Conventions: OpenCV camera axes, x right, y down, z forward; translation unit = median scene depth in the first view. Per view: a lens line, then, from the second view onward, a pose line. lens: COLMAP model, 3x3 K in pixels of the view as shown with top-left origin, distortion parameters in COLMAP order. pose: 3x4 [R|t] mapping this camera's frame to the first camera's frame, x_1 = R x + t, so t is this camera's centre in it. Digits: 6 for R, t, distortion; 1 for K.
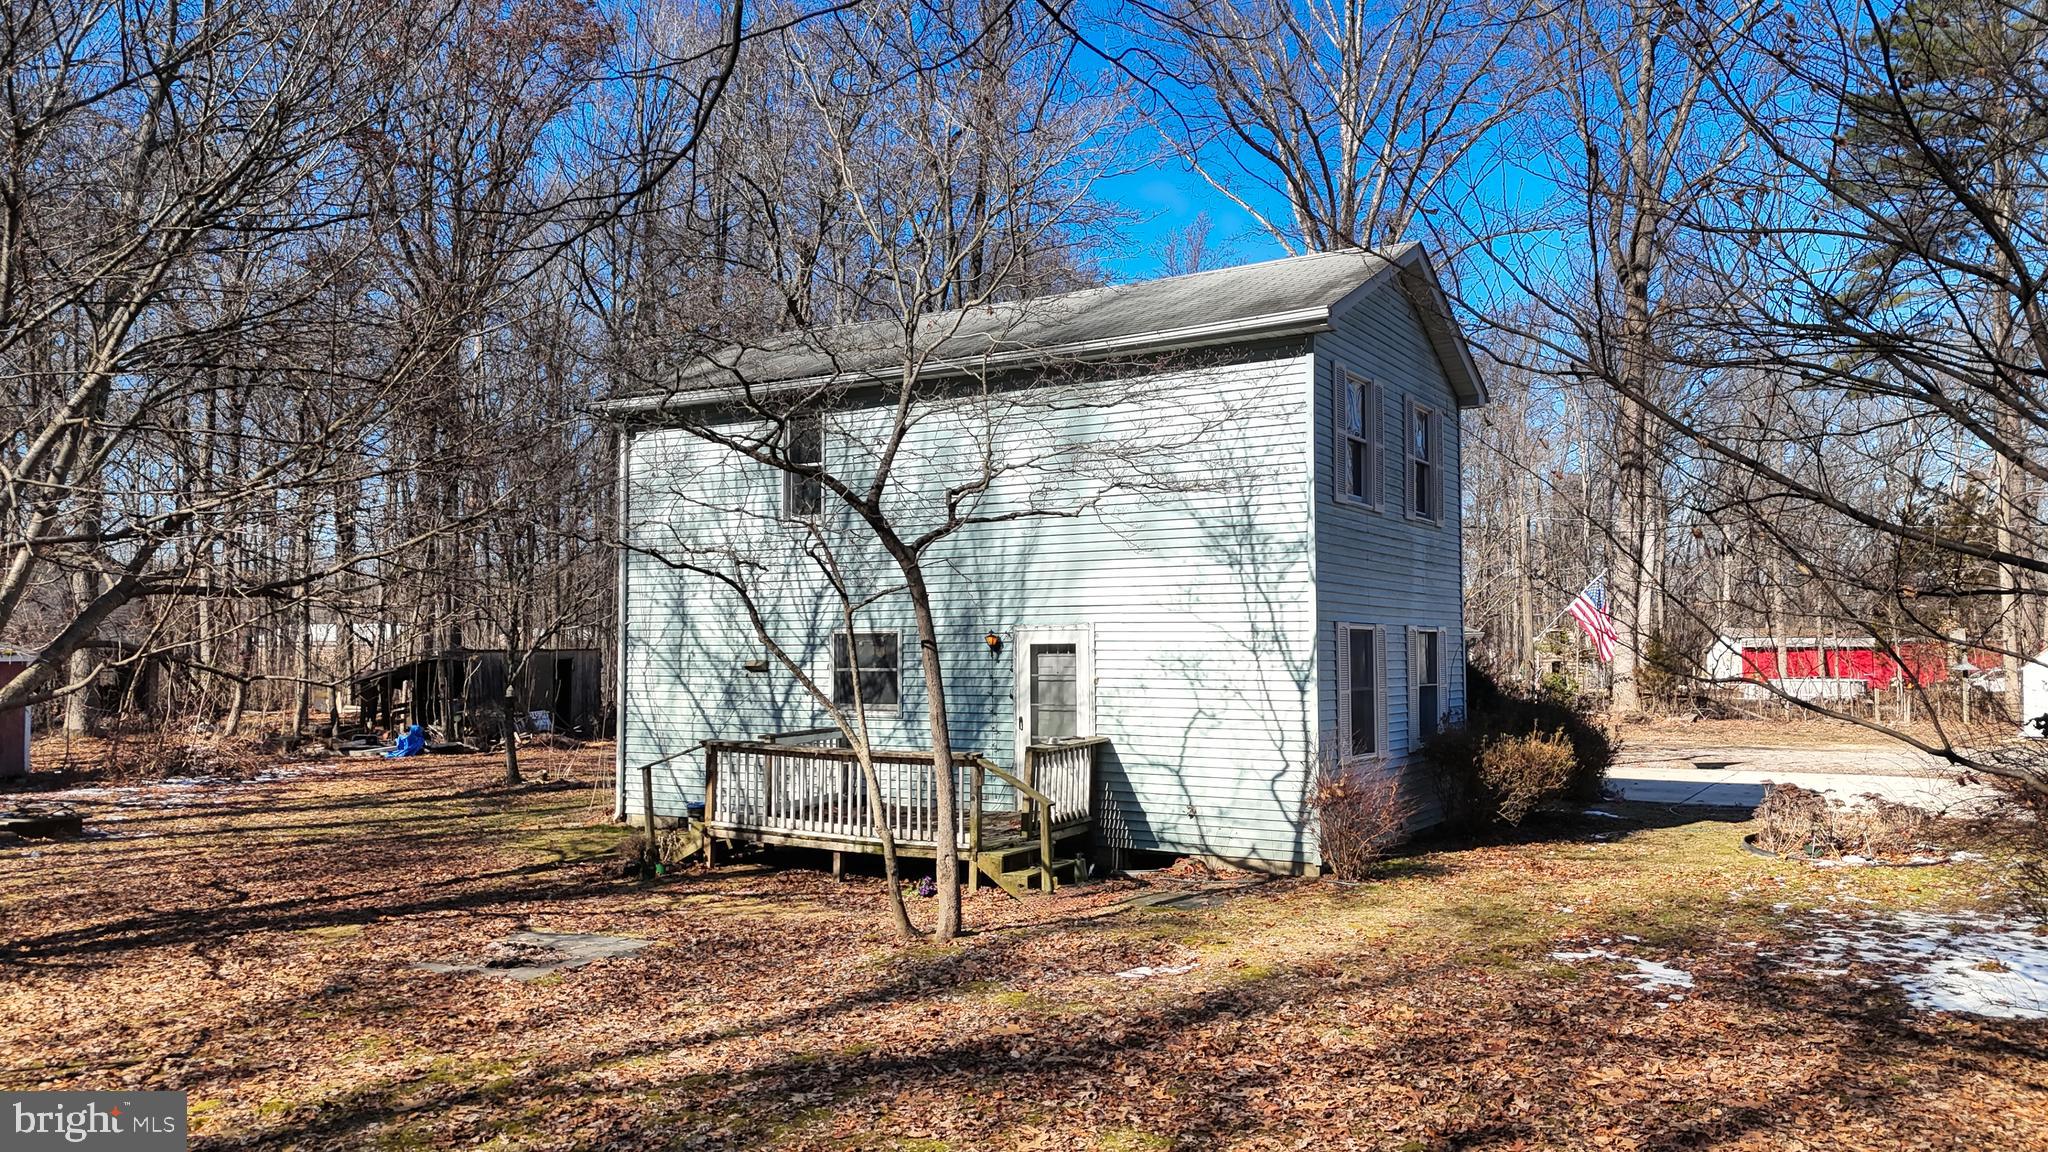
lens RADIAL K [[1519.2, 0, 1054.2], [0, 1519.2, 578.2], [0, 0, 1]] dist [0.061342, -0.074965]
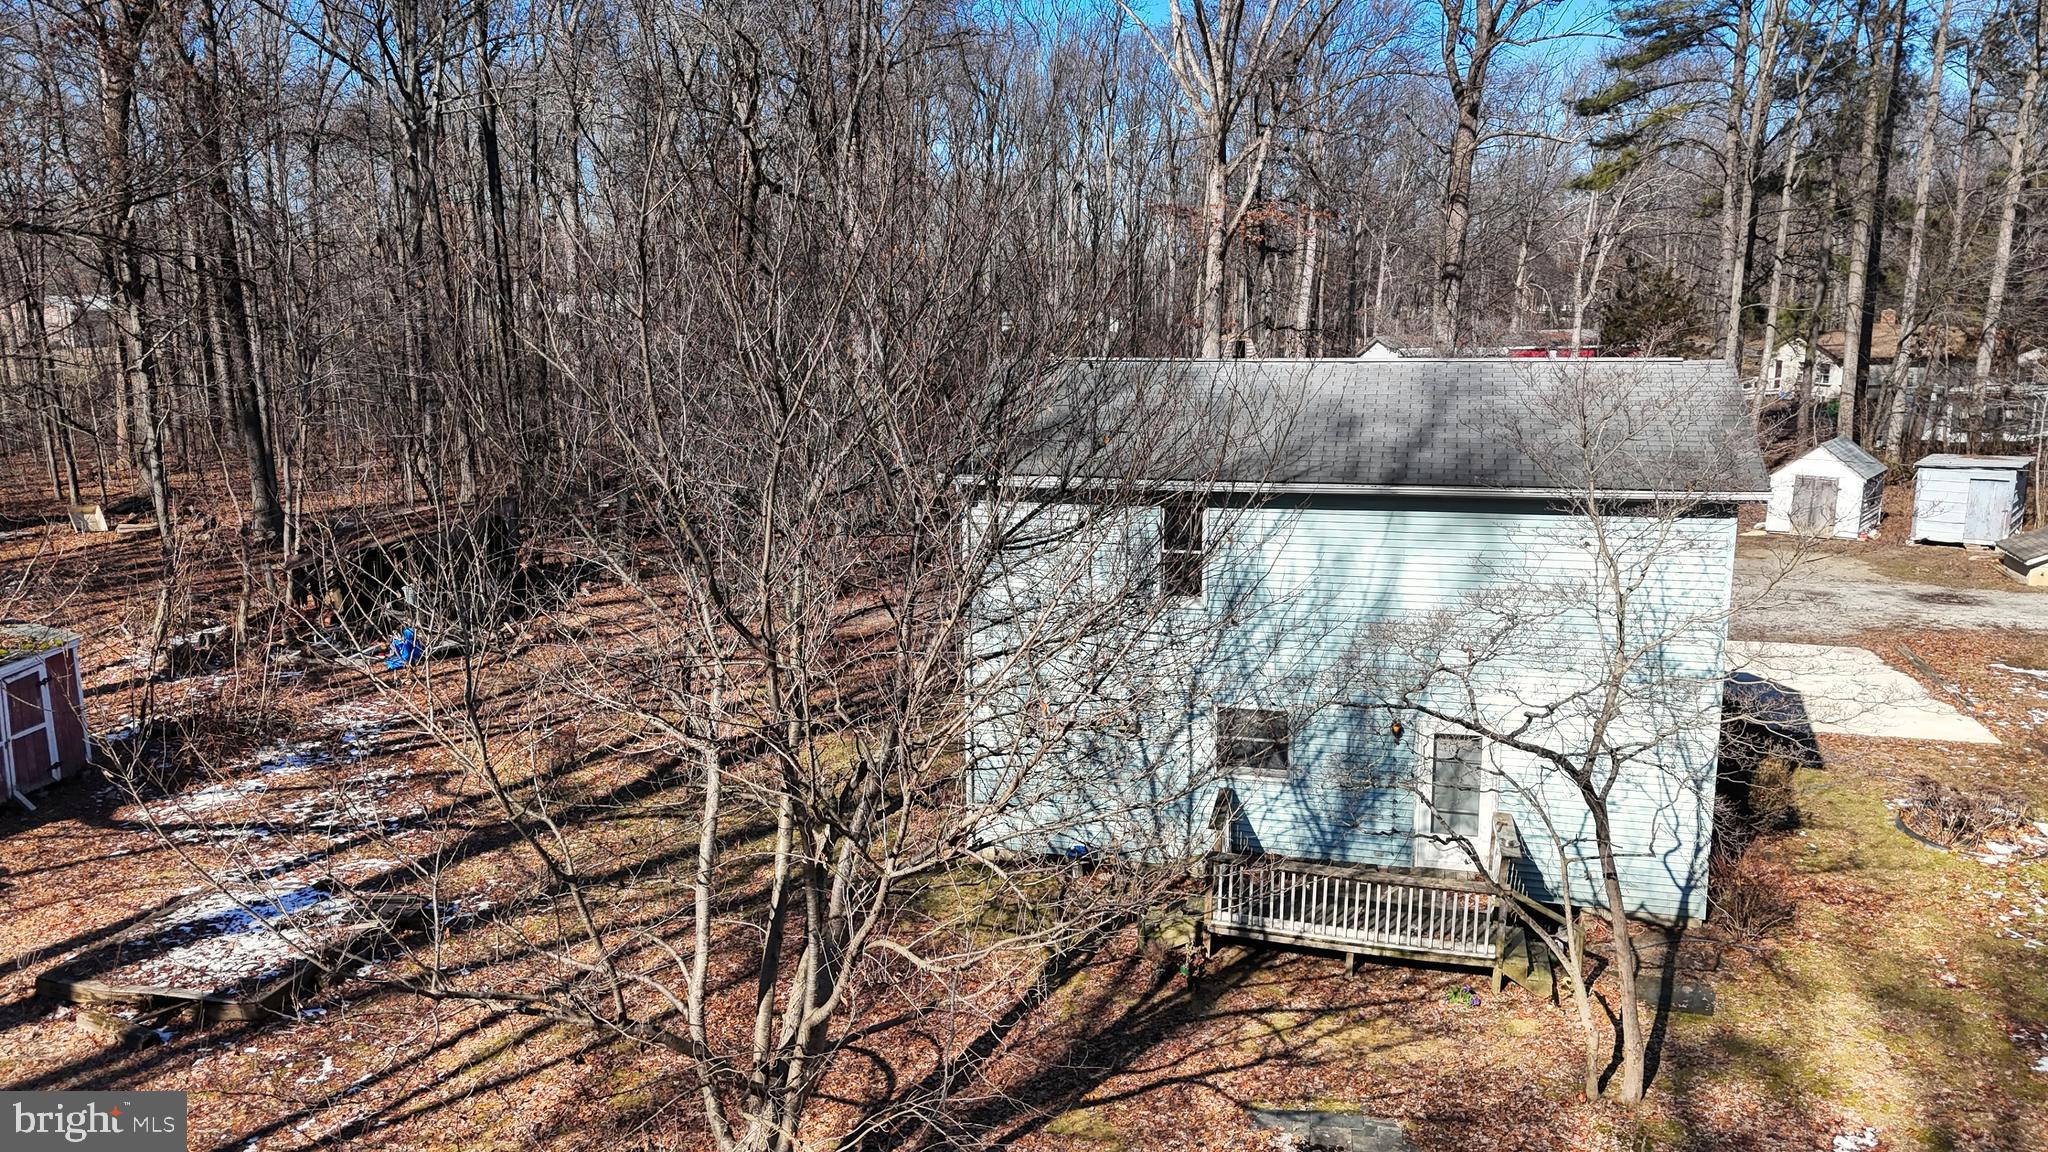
lens RADIAL K [[1481.5, 0, 1023.6], [0, 1481.5, 589.6], [0, 0, 1]] dist [0.058101, -0.054319]
pose [[0.968428, -0.058492, 0.242332, -0.634154], [-0.001802, 0.970416, 0.241433, -0.363676], [-0.249285, -0.234247, 0.939673, 0.035783]]
